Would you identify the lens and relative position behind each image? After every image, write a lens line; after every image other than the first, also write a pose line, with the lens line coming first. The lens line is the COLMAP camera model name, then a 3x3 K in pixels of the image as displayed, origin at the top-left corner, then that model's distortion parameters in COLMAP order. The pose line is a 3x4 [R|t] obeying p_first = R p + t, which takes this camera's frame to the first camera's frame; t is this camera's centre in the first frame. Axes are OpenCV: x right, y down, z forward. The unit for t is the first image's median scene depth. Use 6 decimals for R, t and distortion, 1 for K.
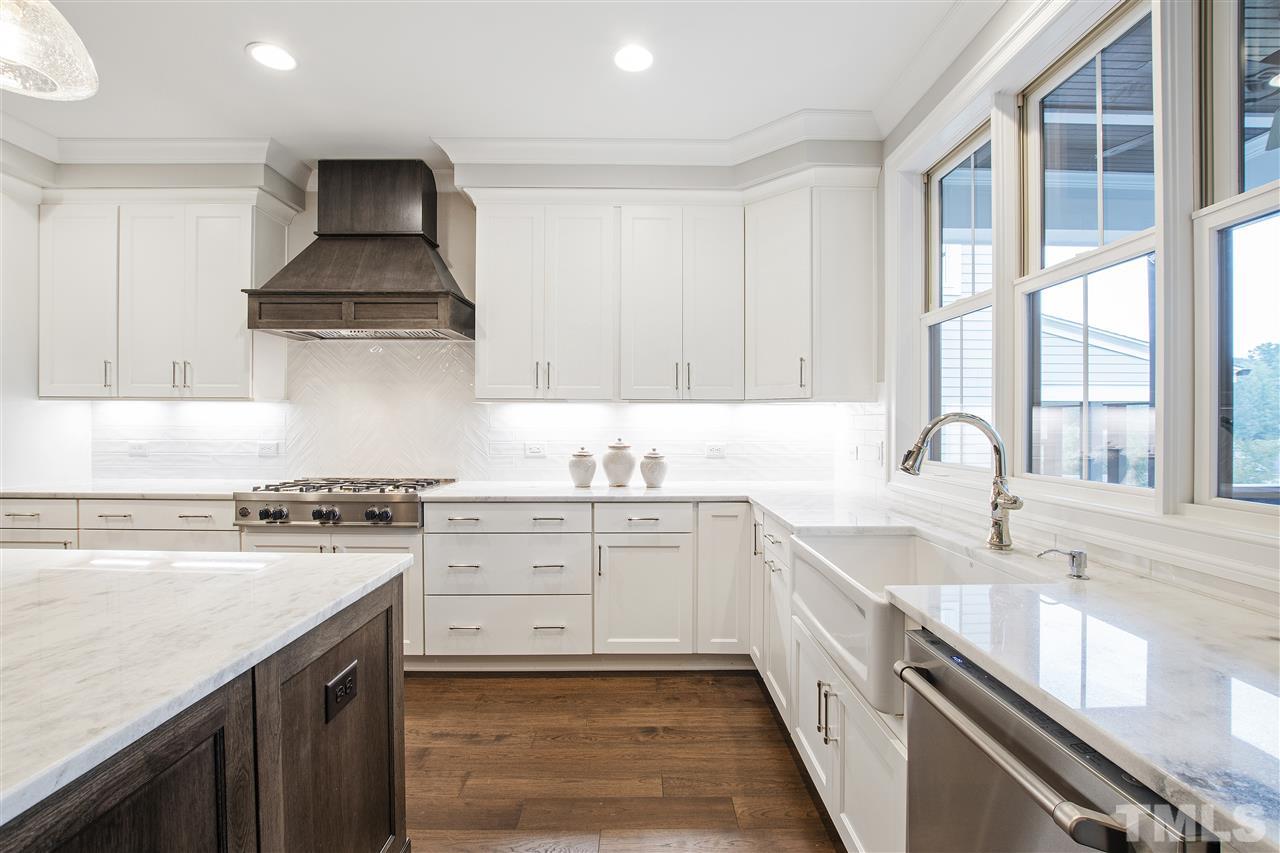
lens RADIAL K [[570.3, 0, 643.1], [0, 570.3, 422.2], [0, 0, 1]] dist [-0.023635, -0.000066]
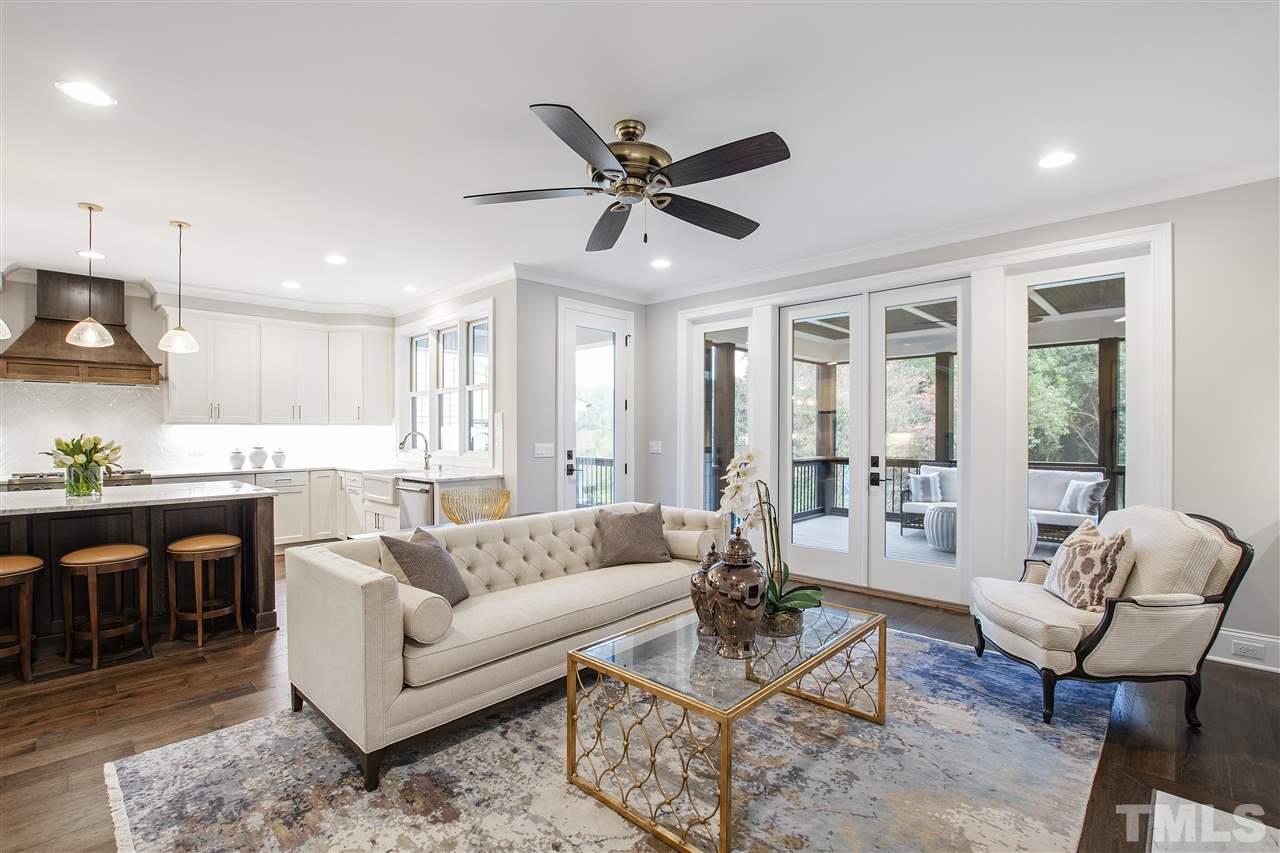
lens RADIAL K [[570.3, 0, 639.9], [0, 570.3, 434.8], [0, 0, 1]] dist [-0.023635, -0.000066]
pose [[0.698391, -0.011674, 0.715621, -0.570184], [0.004153, 0.999916, 0.012258, -0.019542], [-0.715704, -0.005589, 0.698381, -1.415395]]
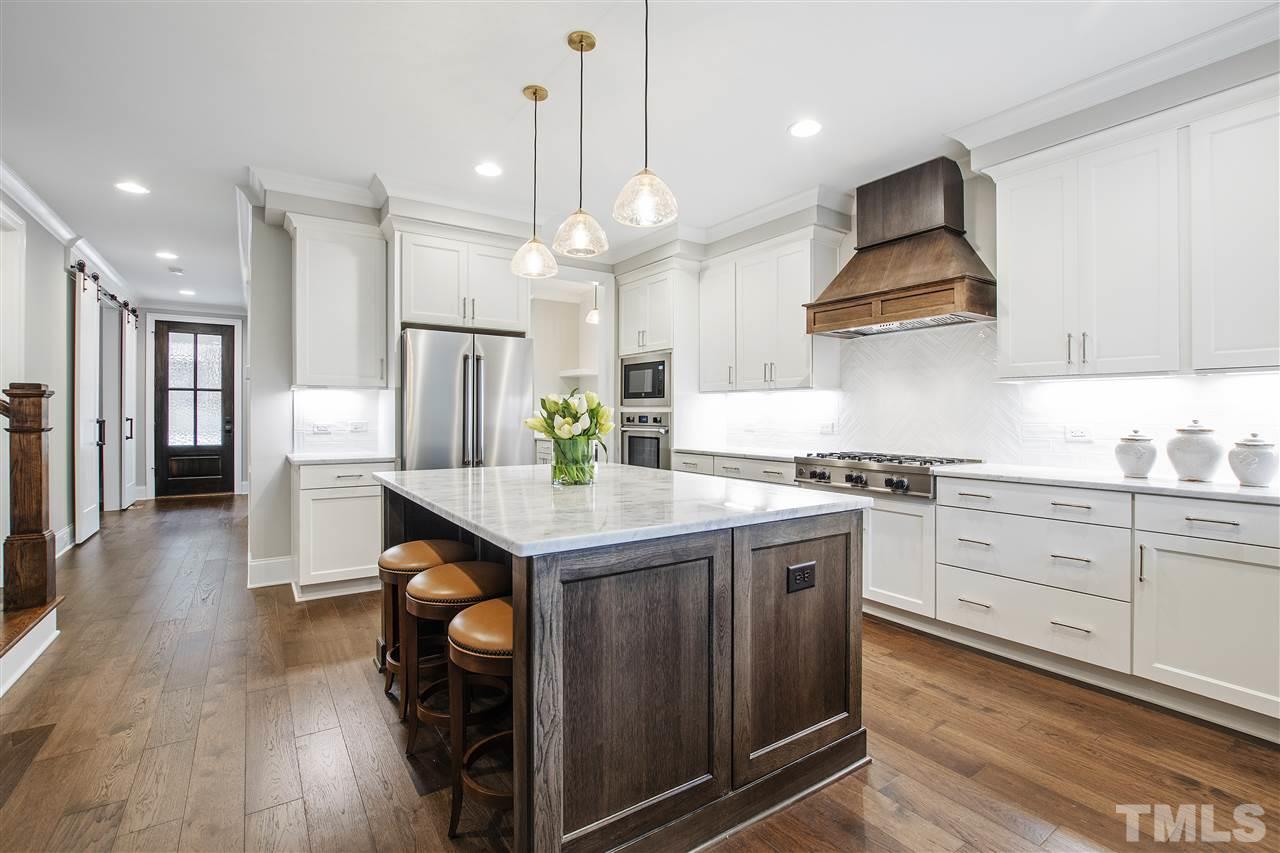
lens RADIAL K [[570.3, 0, 639.2], [0, 570.3, 420.4], [0, 0, 1]] dist [-0.023635, -0.000066]
pose [[0.549542, 0.005152, -0.835450, 0.198445], [-0.006299, 0.999978, 0.002023, 0.036681], [0.835442, 0.004150, 0.549563, -0.059637]]
